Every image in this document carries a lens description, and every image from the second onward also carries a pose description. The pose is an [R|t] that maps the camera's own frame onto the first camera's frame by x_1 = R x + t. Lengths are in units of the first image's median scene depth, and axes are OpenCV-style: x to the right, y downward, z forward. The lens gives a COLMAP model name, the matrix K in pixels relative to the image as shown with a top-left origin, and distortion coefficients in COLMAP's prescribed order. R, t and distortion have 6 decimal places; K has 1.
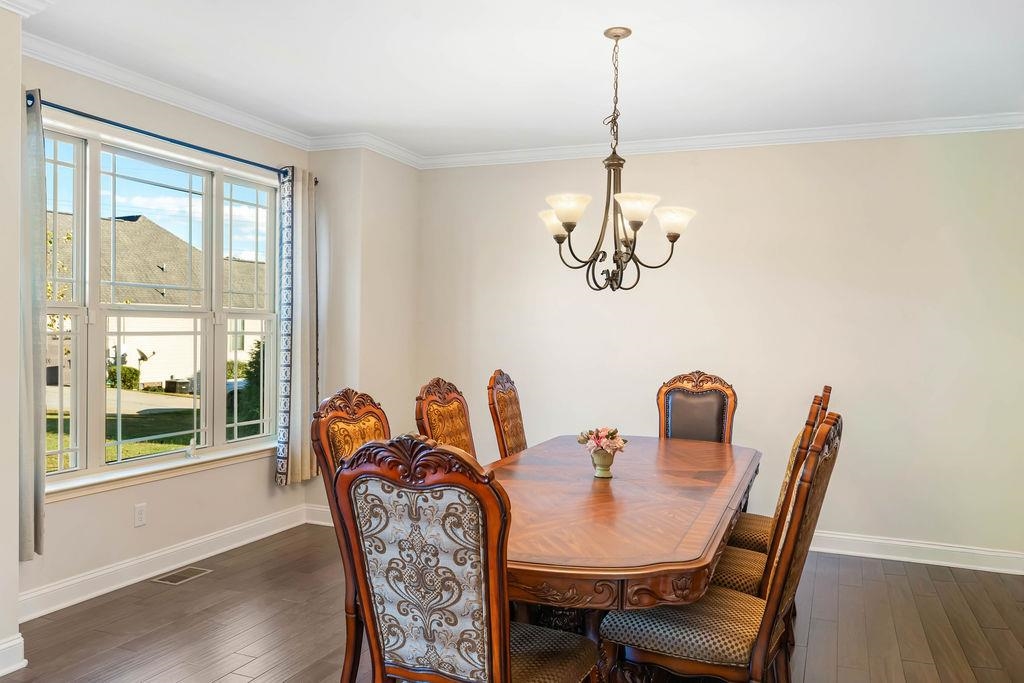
lens RADIAL K [[796.6, 0, 509.6], [0, 796.6, 340.4], [0, 0, 1]] dist [-0.000268, 0.003738]
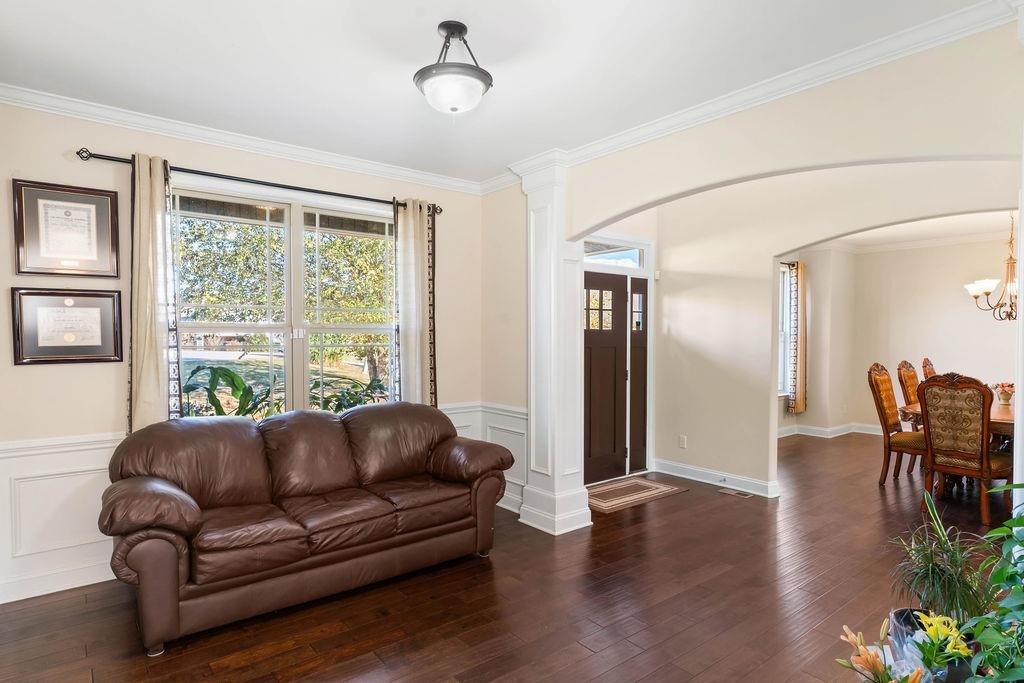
lens RADIAL K [[563.5, 0, 512.9], [0, 563.5, 350.3], [0, 0, 1]] dist [-0.004437, 0.000756]
pose [[0.873806, -0.000652, -0.486274, -0.515384], [0.004424, 0.999968, 0.006609, 0.005260], [0.486255, -0.007926, 0.873781, -1.666183]]
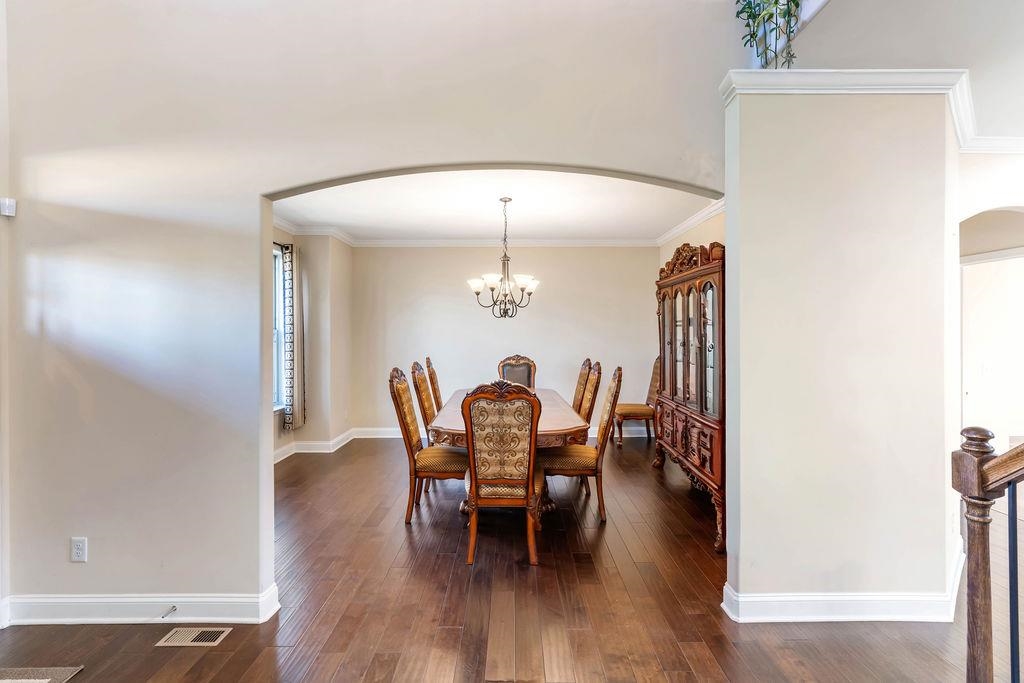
lens RADIAL K [[484.2, 0, 511.6], [0, 484.2, 337.3], [0, 0, 1]] dist [-0.000910, 0.001035]
pose [[0.921644, -0.020214, 0.387509, -0.609937], [0.023079, 0.999730, -0.002741, -0.009214], [-0.387349, 0.011469, 0.921862, -0.365219]]
